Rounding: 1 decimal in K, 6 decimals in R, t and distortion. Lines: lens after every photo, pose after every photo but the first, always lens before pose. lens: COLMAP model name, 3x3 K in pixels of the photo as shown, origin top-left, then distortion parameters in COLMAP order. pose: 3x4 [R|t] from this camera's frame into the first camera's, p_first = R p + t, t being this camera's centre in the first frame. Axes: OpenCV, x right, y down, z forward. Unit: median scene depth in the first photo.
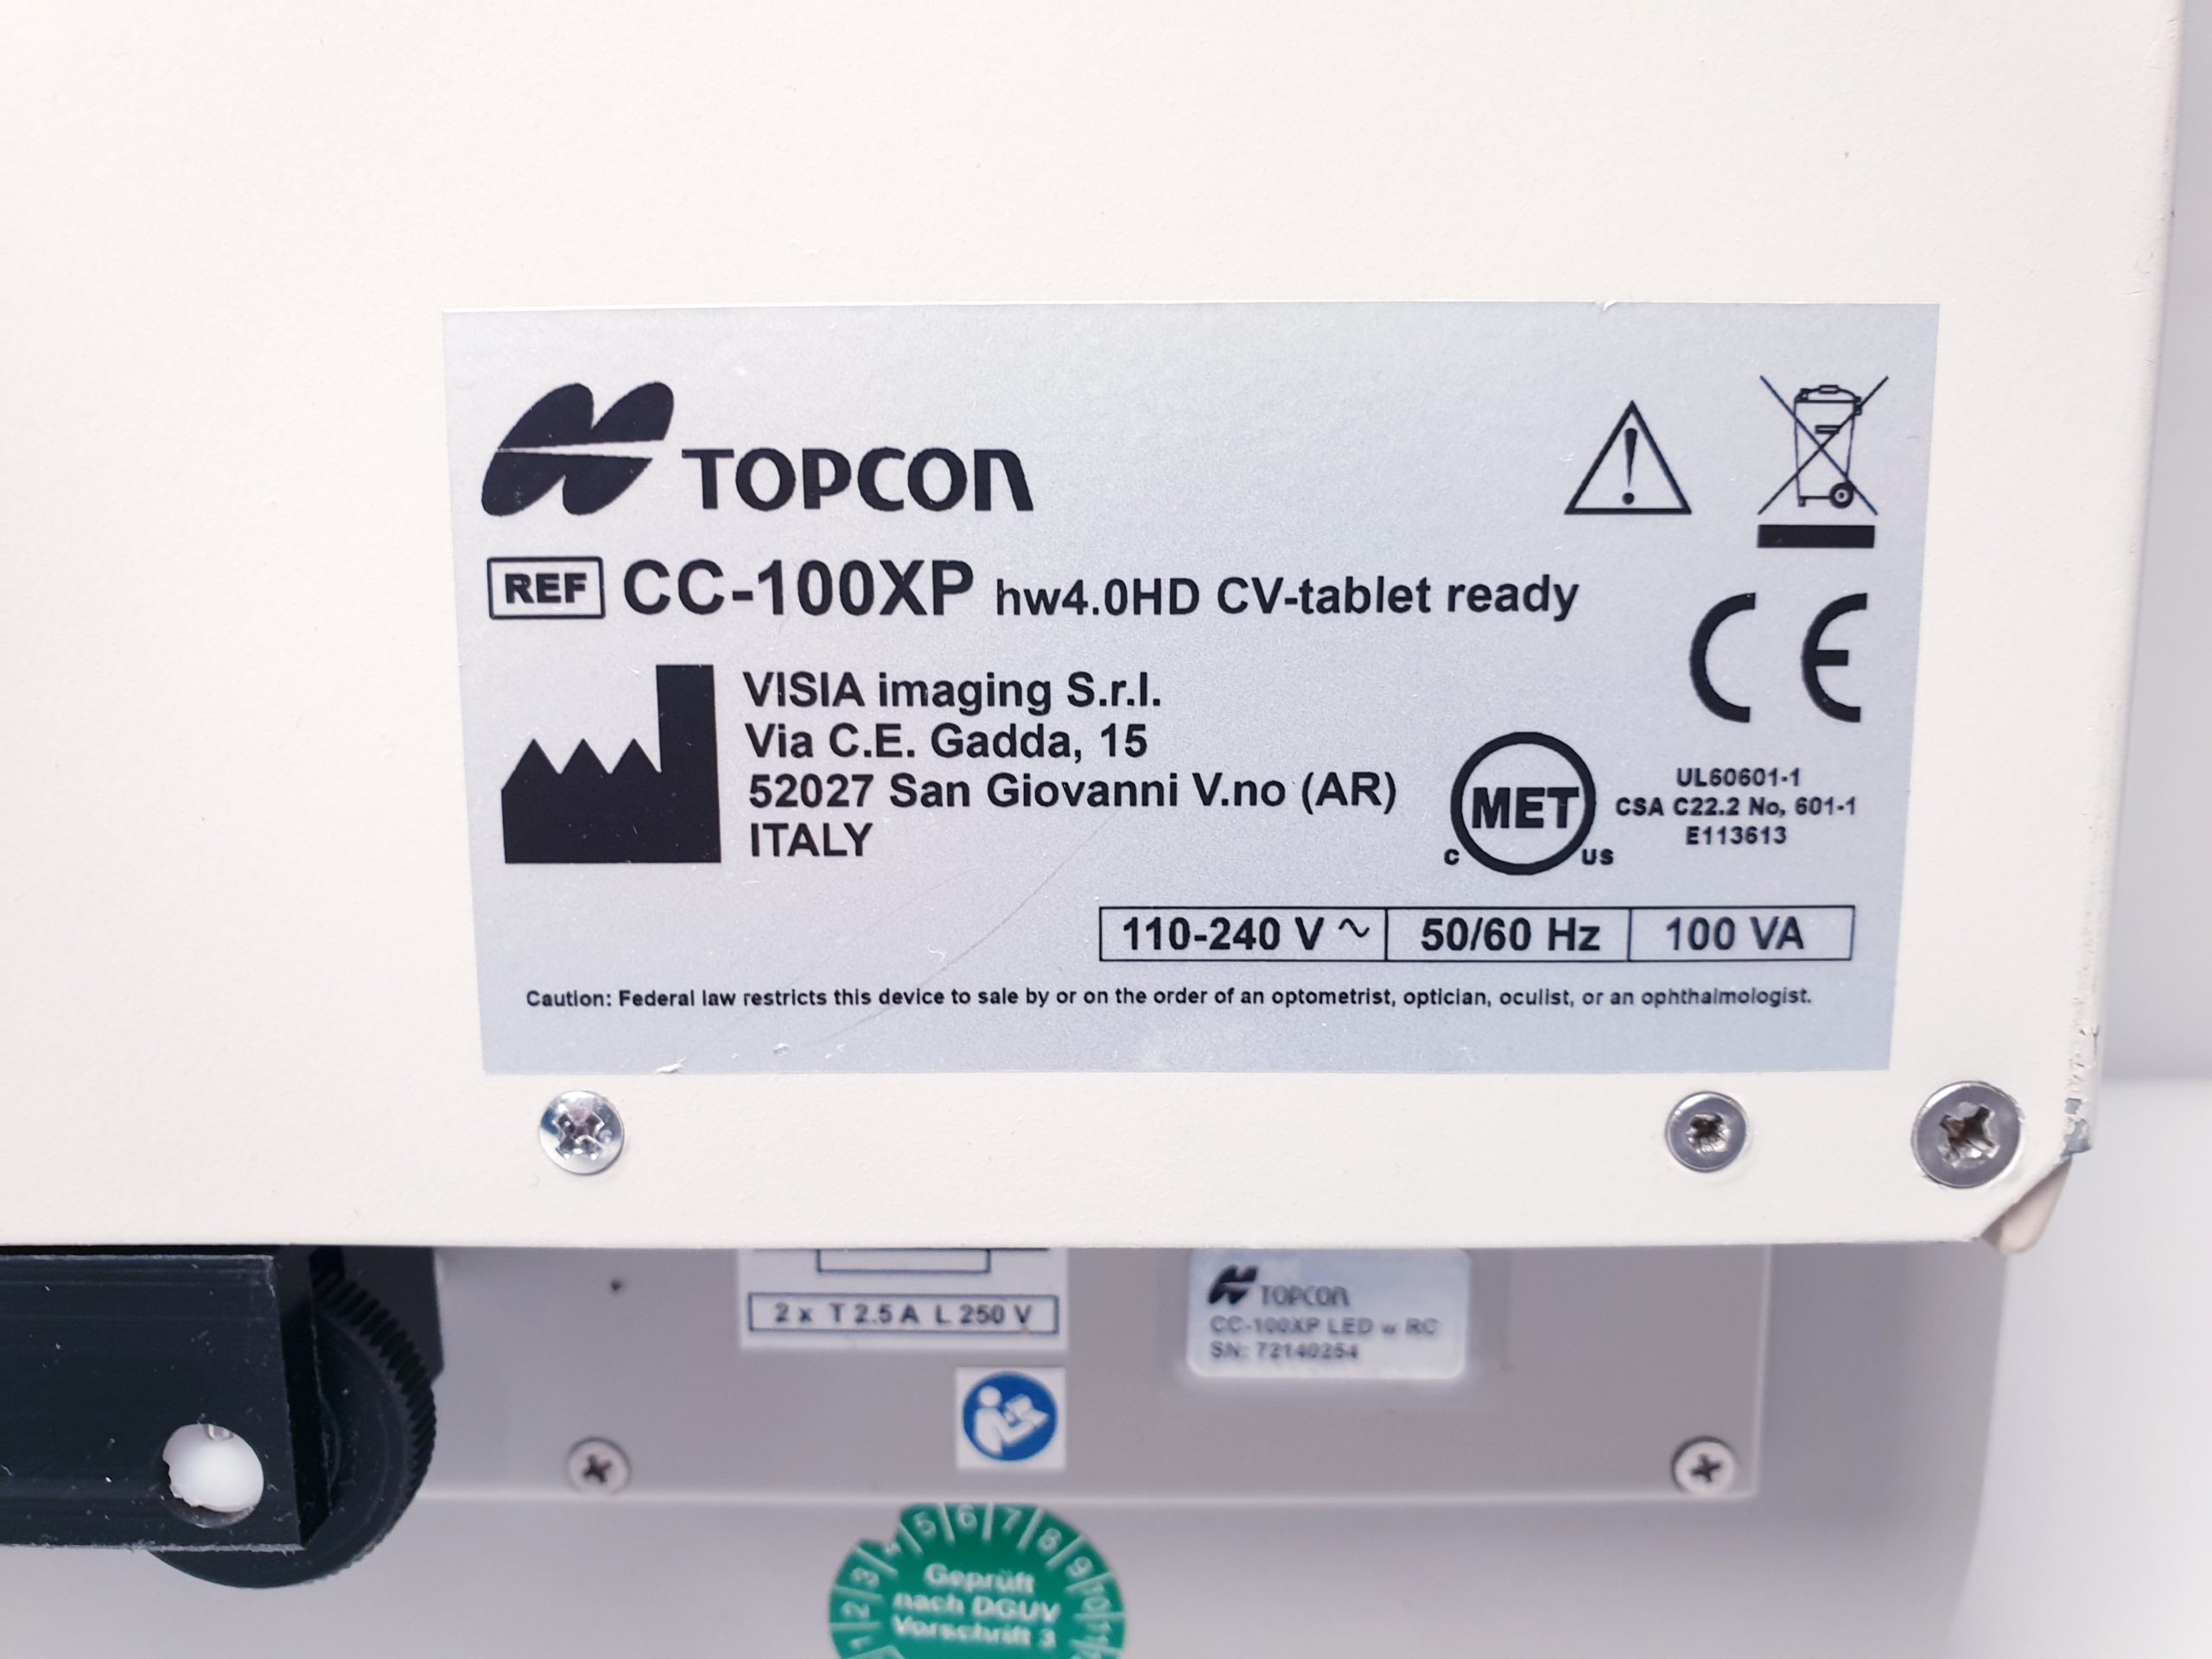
lens RADIAL K [[1693.1, 0, 1106.0], [0, 1693.1, 829.5], [0, 0, 1]] dist [0.006253, -0.145785]
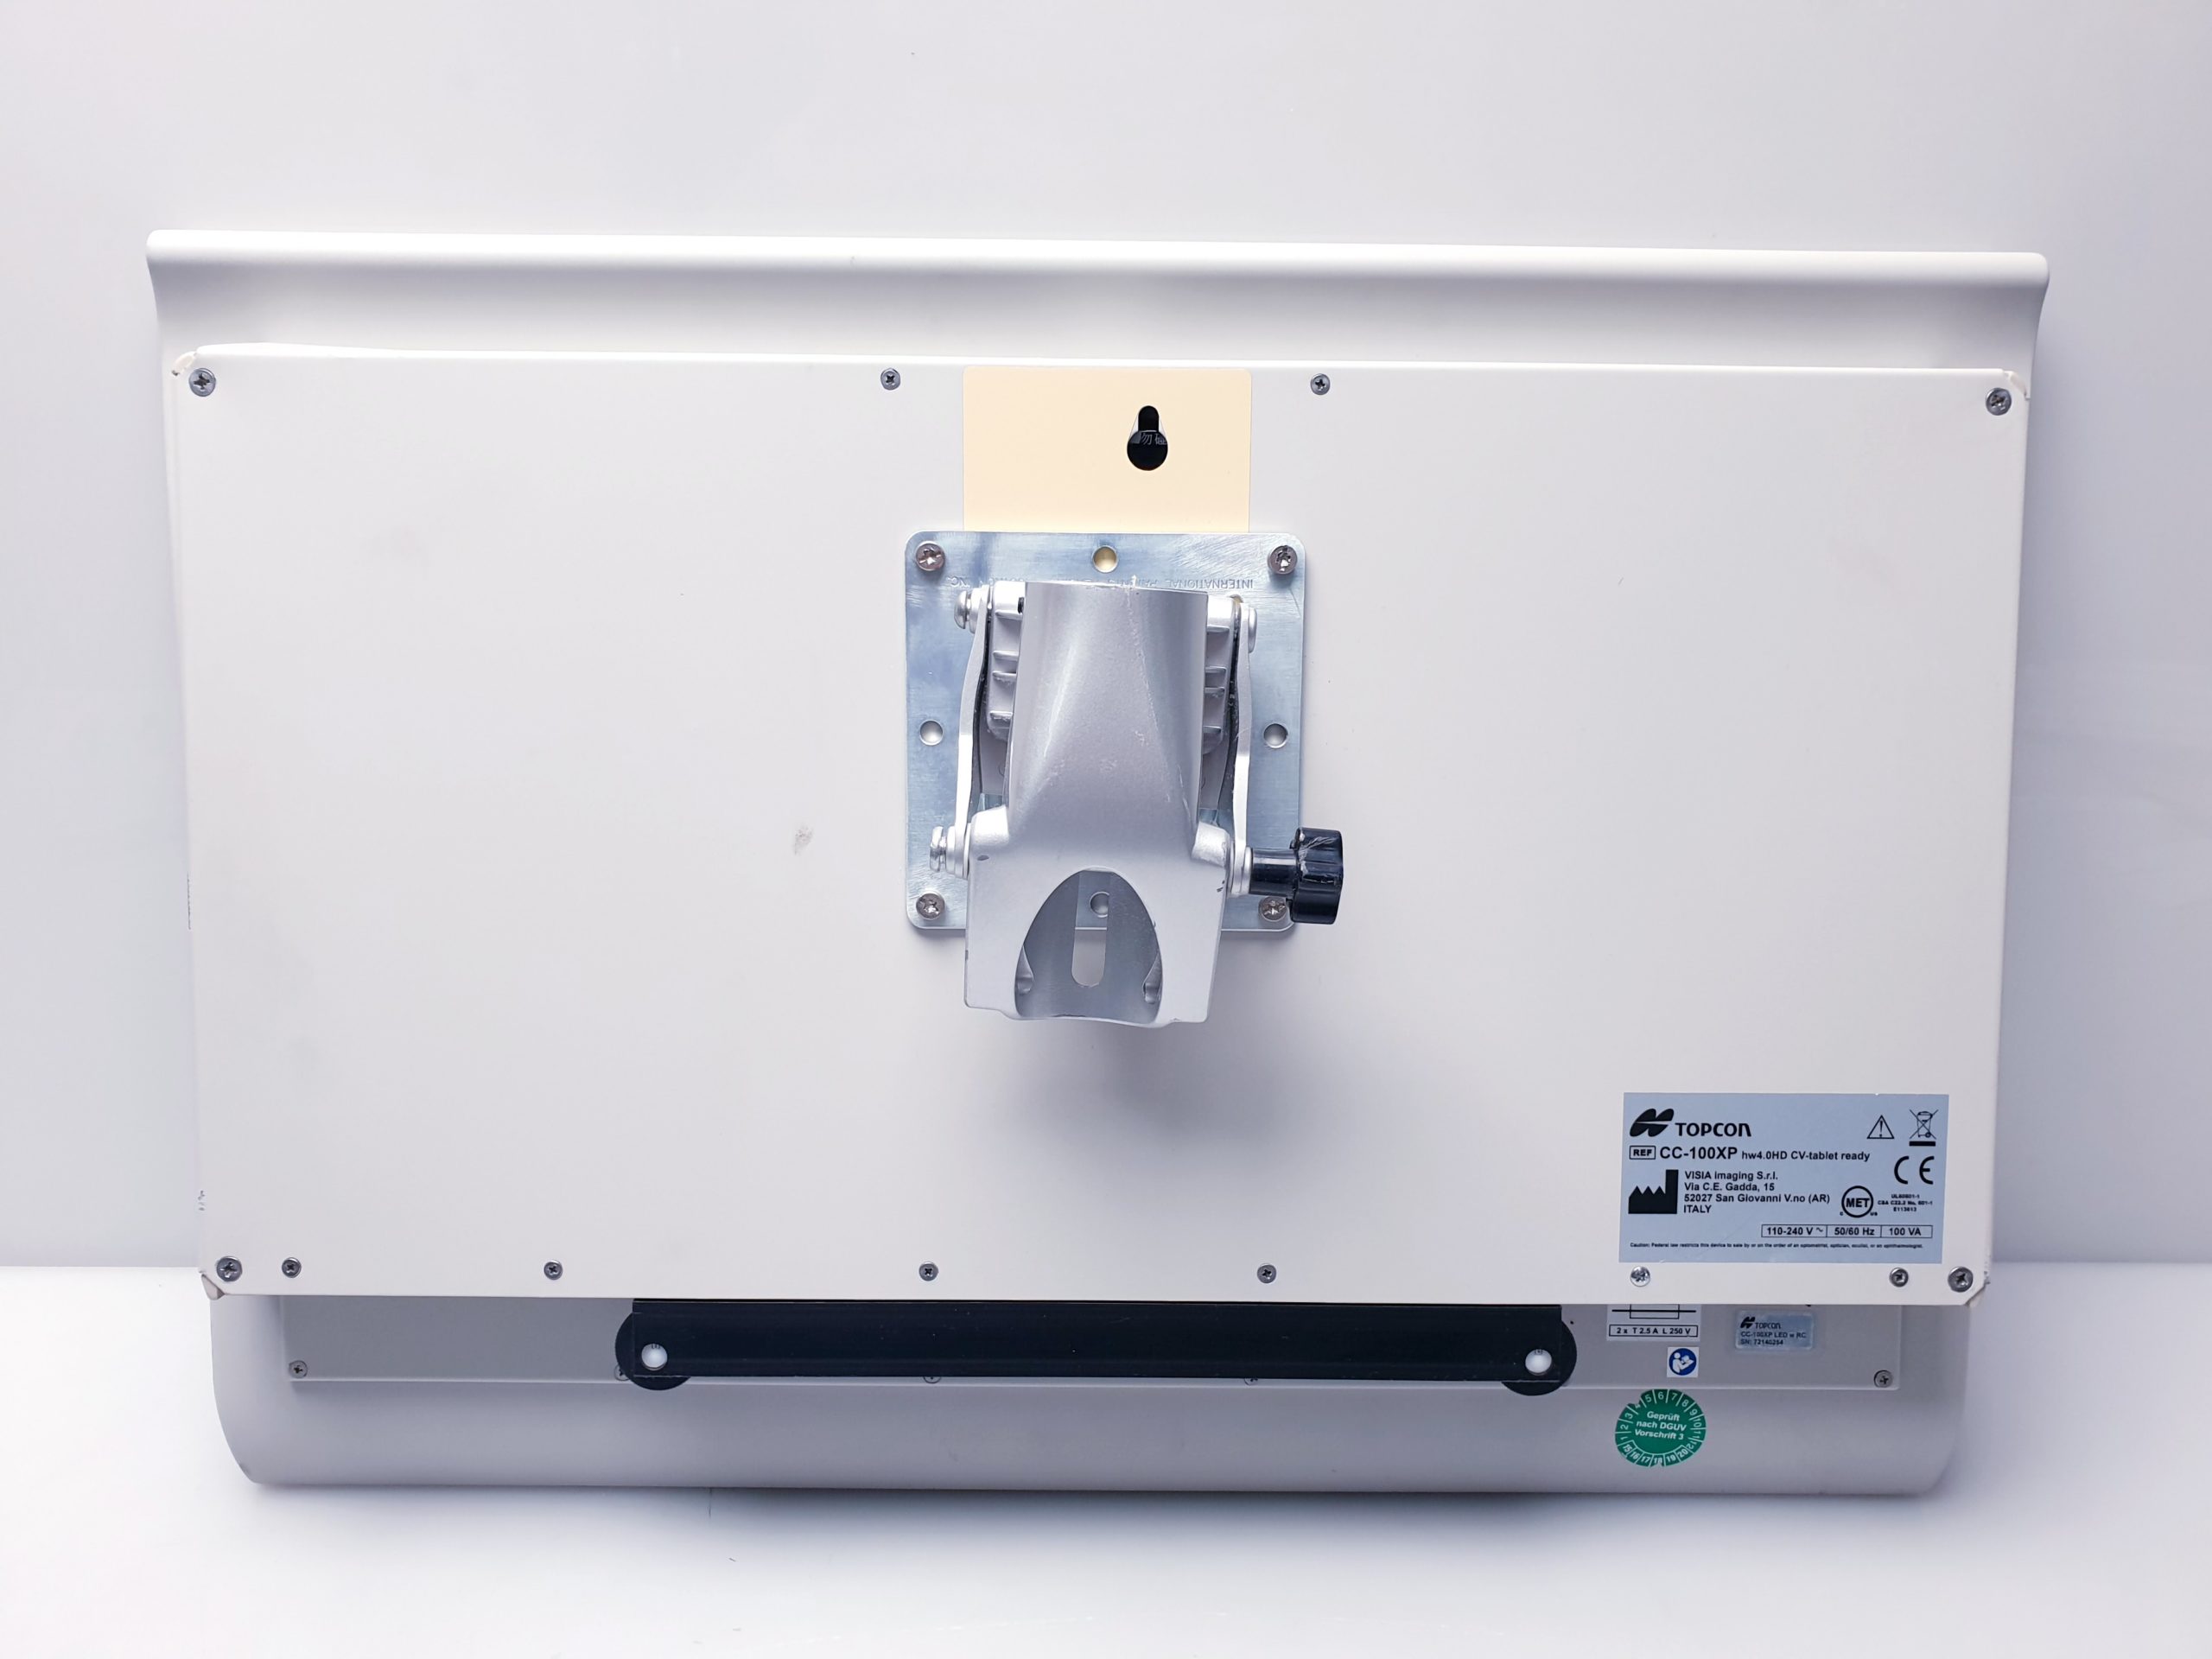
lens RADIAL K [[1629.5, 0, 1106.0], [0, 1629.5, 829.5], [0, 0, 1]] dist [0.005527, 0.004732]
pose [[0.999141, 0.012902, 0.039381, -1.902170], [-0.009195, 0.995632, -0.092911, -0.570887], [-0.040408, 0.092469, 0.994895, -3.267246]]
